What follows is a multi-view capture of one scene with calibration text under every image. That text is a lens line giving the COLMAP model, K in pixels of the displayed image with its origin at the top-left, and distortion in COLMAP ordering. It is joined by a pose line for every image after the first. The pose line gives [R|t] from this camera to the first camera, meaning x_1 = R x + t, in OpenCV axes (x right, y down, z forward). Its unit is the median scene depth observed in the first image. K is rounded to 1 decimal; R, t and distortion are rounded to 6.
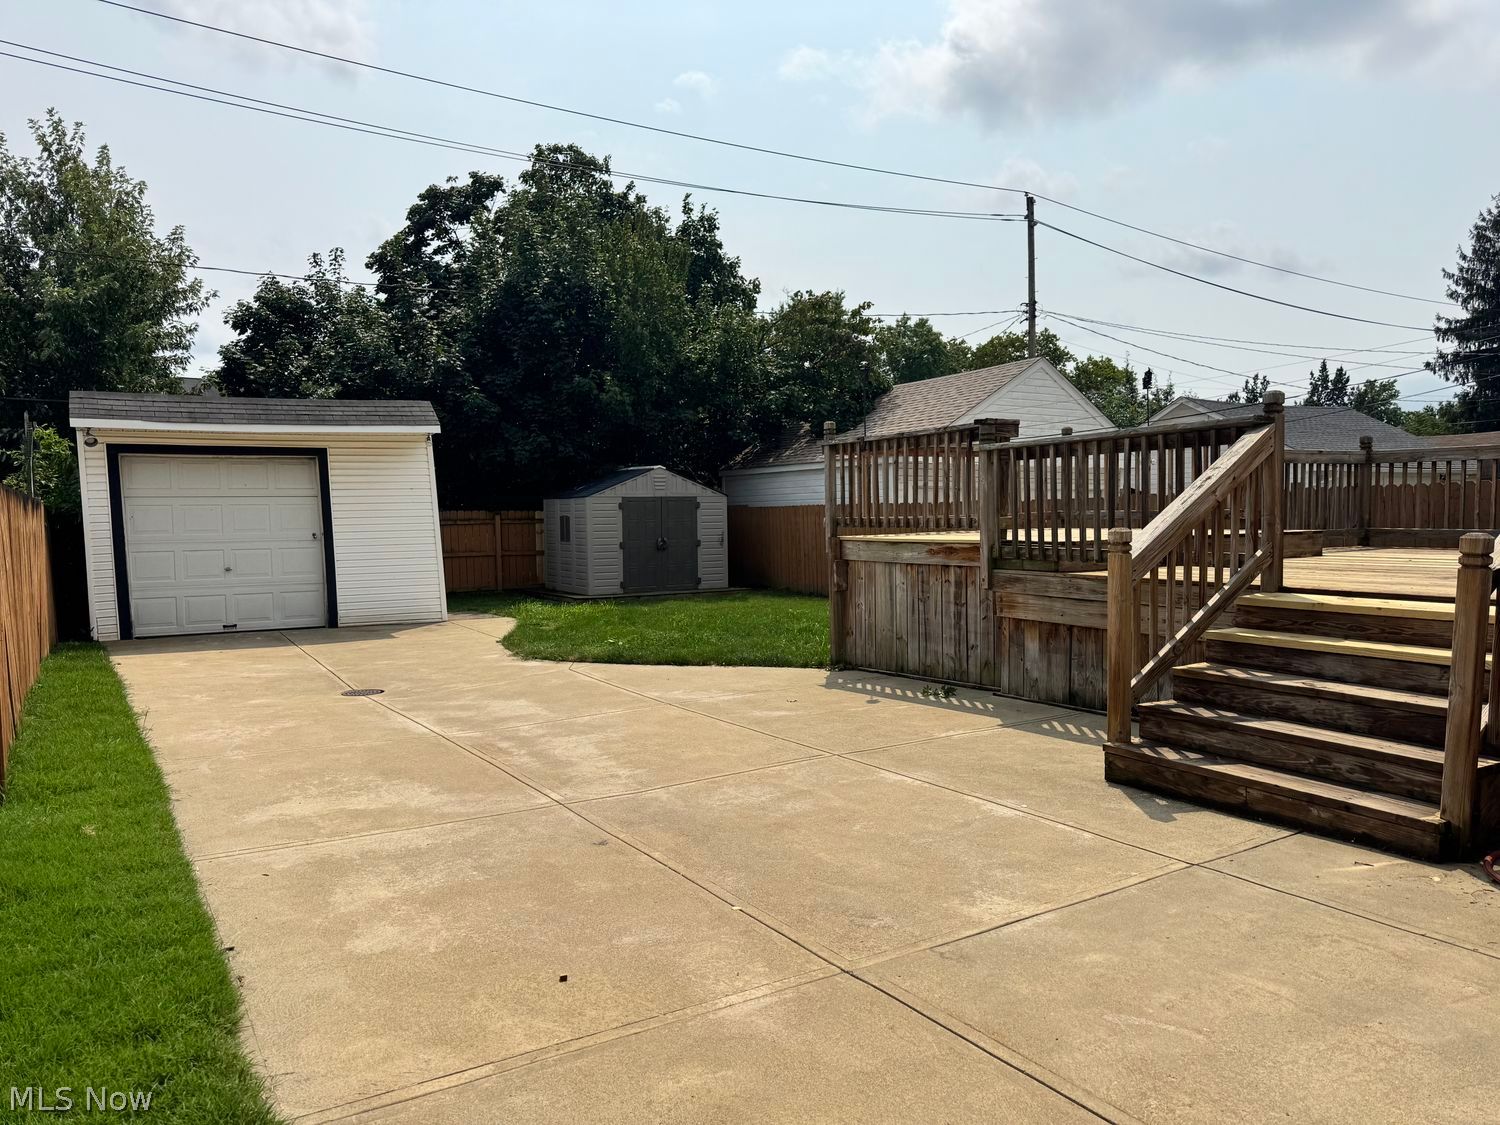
lens RADIAL K [[1066.0, 0, 752.6], [0, 1066.0, 576.8], [0, 0, 1]] dist [0.048644, -0.058964]
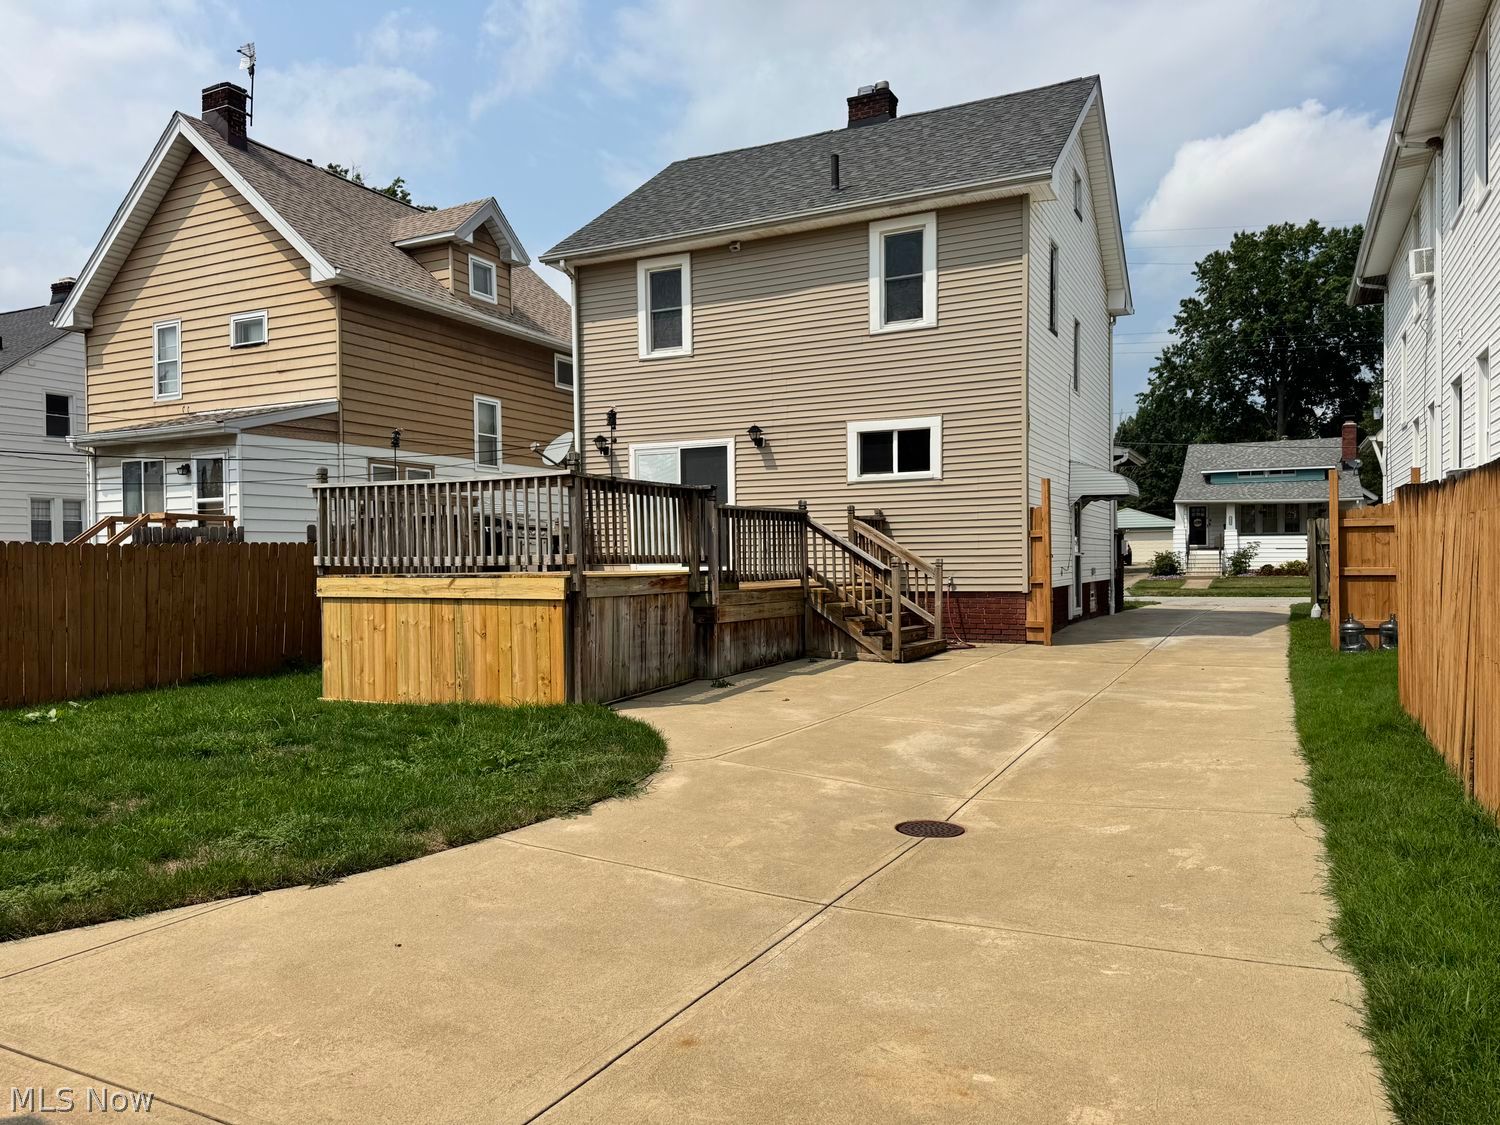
lens RADIAL K [[1066.0, 0, 748.3], [0, 1066.0, 562.7], [0, 0, 1]] dist [0.048644, -0.058964]
pose [[-0.522033, 0.017114, 0.852754, -0.884015], [0.070058, 0.997281, 0.022873, -0.064574], [-0.850043, 0.071683, -0.521812, 1.484974]]
